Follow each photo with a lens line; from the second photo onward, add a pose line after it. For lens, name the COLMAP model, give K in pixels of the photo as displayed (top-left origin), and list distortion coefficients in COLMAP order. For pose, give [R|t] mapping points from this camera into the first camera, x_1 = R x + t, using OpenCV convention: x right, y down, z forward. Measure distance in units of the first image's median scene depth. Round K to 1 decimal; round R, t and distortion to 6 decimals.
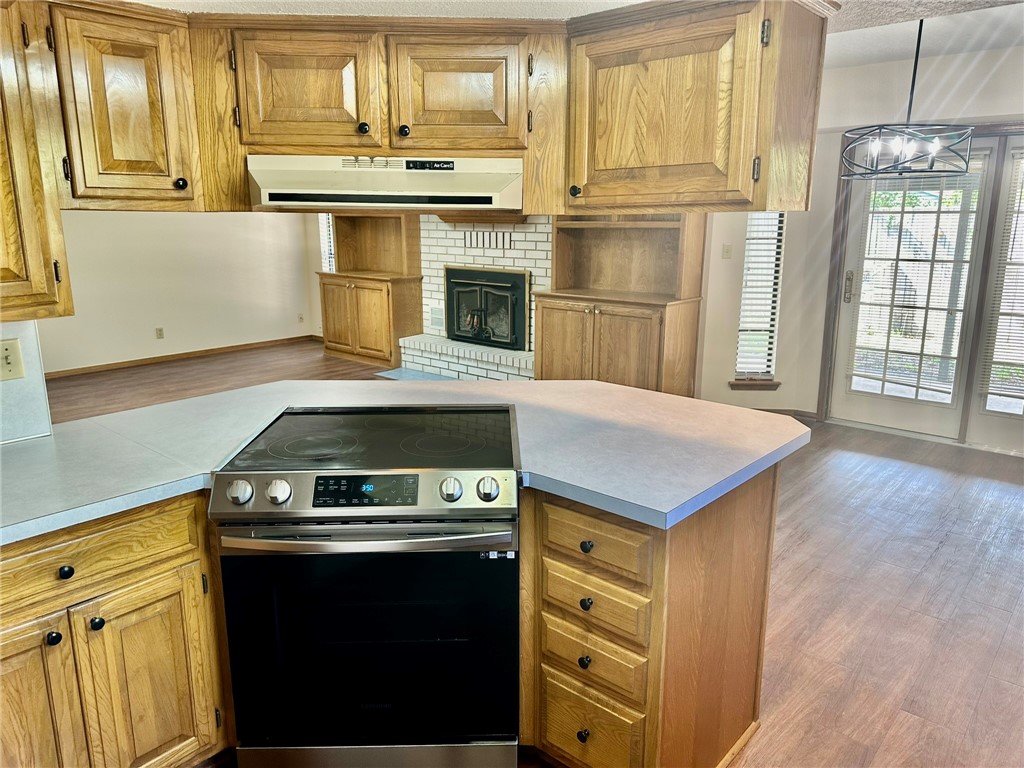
lens RADIAL K [[722.3, 0, 515.8], [0, 722.3, 375.0], [0, 0, 1]] dist [0.060723, -0.048341]
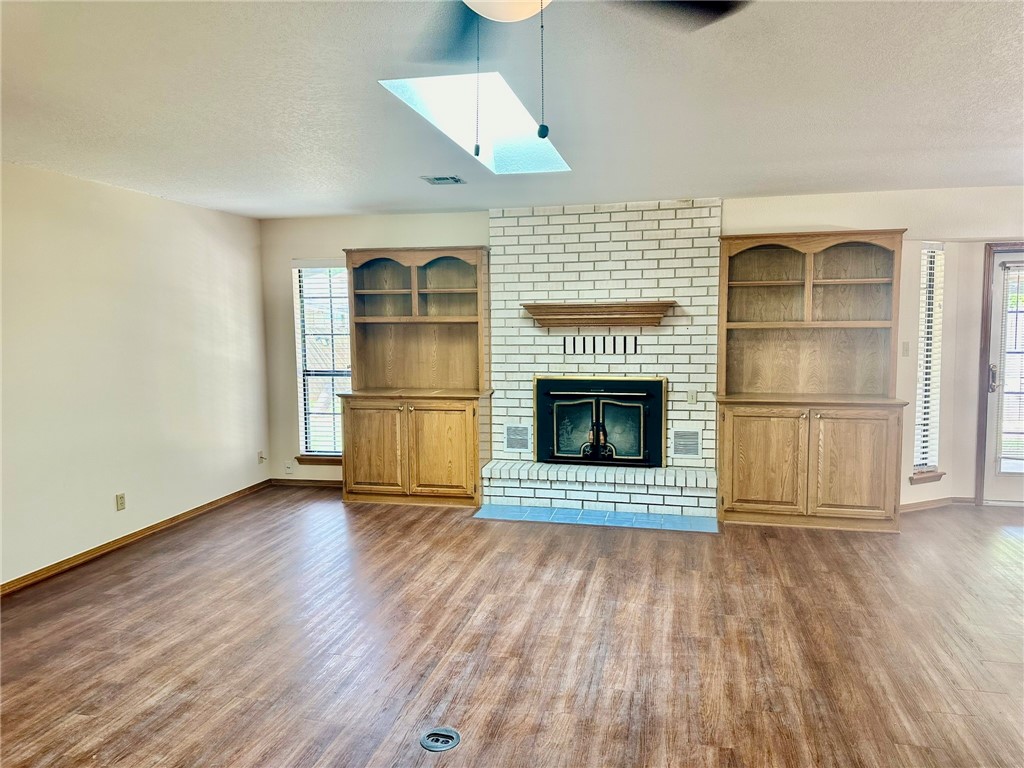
lens RADIAL K [[722.3, 0, 517.1], [0, 722.3, 380.2], [0, 0, 1]] dist [0.060723, -0.048341]
pose [[0.877982, -0.049733, 0.476104, -0.665530], [0.112013, 0.988320, -0.103324, -0.079360], [-0.465405, 0.144047, 0.873298, 0.351101]]
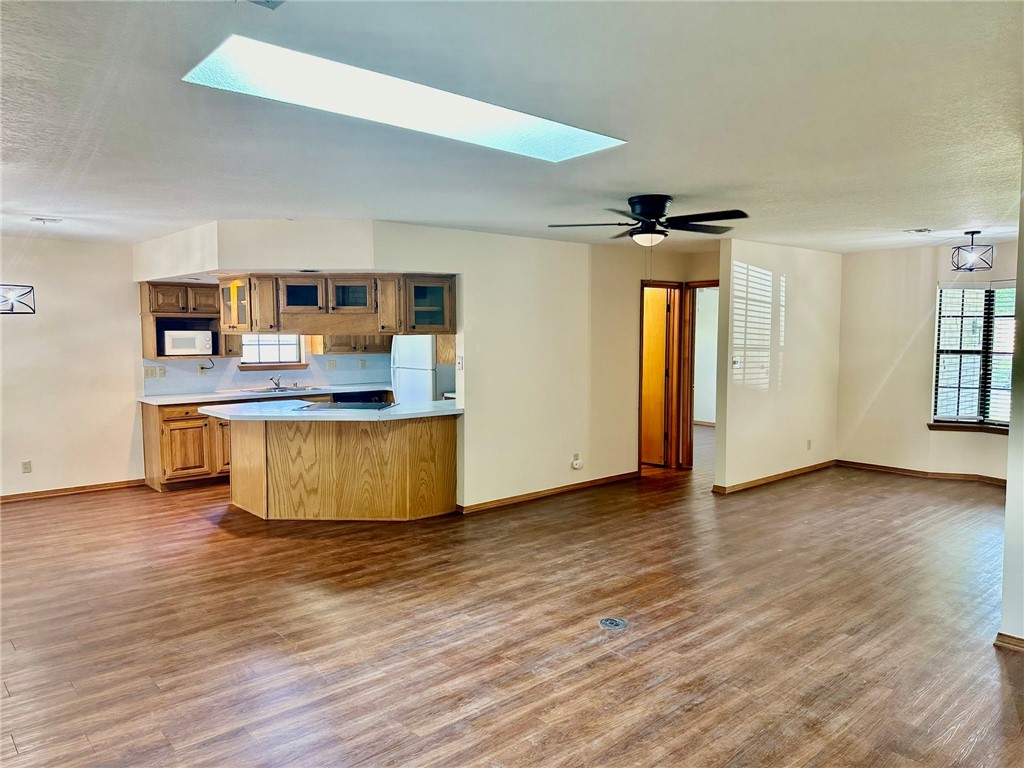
lens RADIAL K [[722.3, 0, 516.9], [0, 722.3, 383.7], [0, 0, 1]] dist [0.060723, -0.048341]
pose [[-0.993471, -0.007387, 0.113842, -0.462701], [0.025224, 0.958978, 0.282355, -0.345216], [-0.111258, 0.283383, -0.952531, 1.535846]]
